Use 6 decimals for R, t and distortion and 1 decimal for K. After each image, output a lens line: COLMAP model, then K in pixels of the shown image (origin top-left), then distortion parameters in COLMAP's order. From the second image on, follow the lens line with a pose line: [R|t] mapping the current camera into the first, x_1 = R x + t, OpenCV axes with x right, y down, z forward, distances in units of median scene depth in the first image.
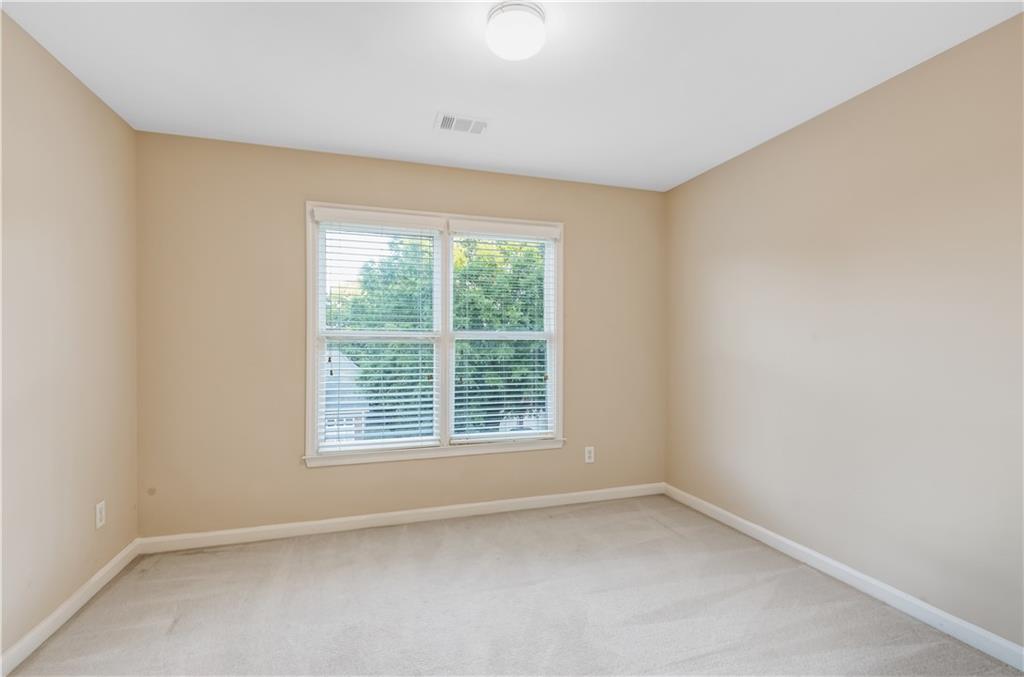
lens RADIAL K [[469.4, 0, 512.1], [0, 469.4, 343.7], [0, 0, 1]] dist [0.014259, 0.000110]
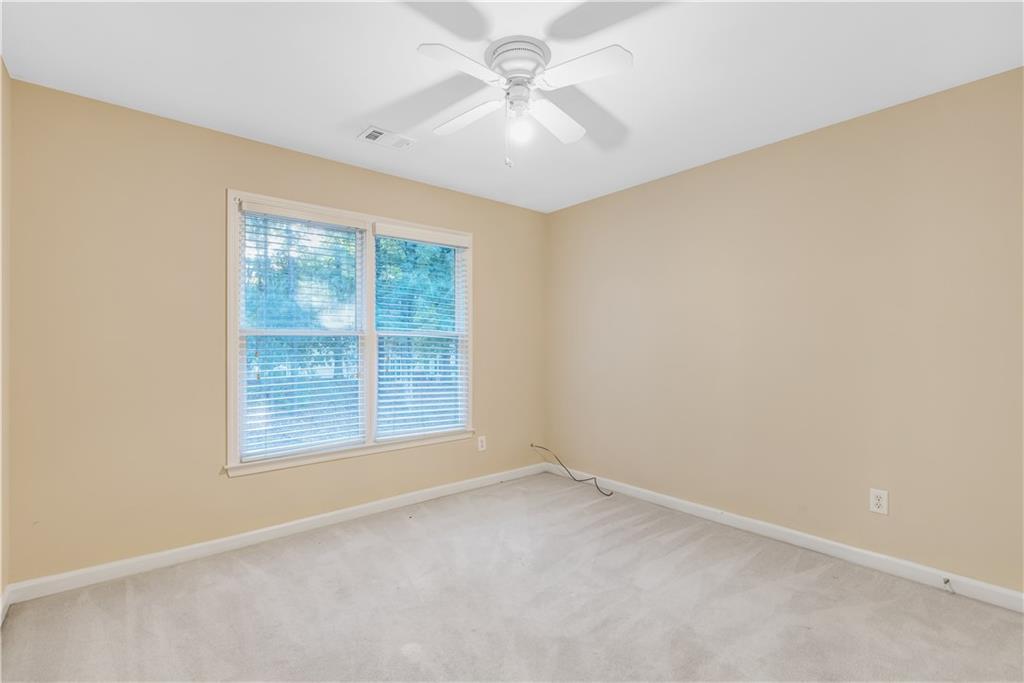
lens RADIAL K [[499.4, 0, 509.6], [0, 499.4, 341.1], [0, 0, 1]] dist [-0.001562, -0.000470]
pose [[0.908043, 0.003033, 0.418866, -0.304632], [-0.001576, 0.999991, -0.003825, -0.000293], [-0.418874, 0.002813, 0.908040, -0.099767]]
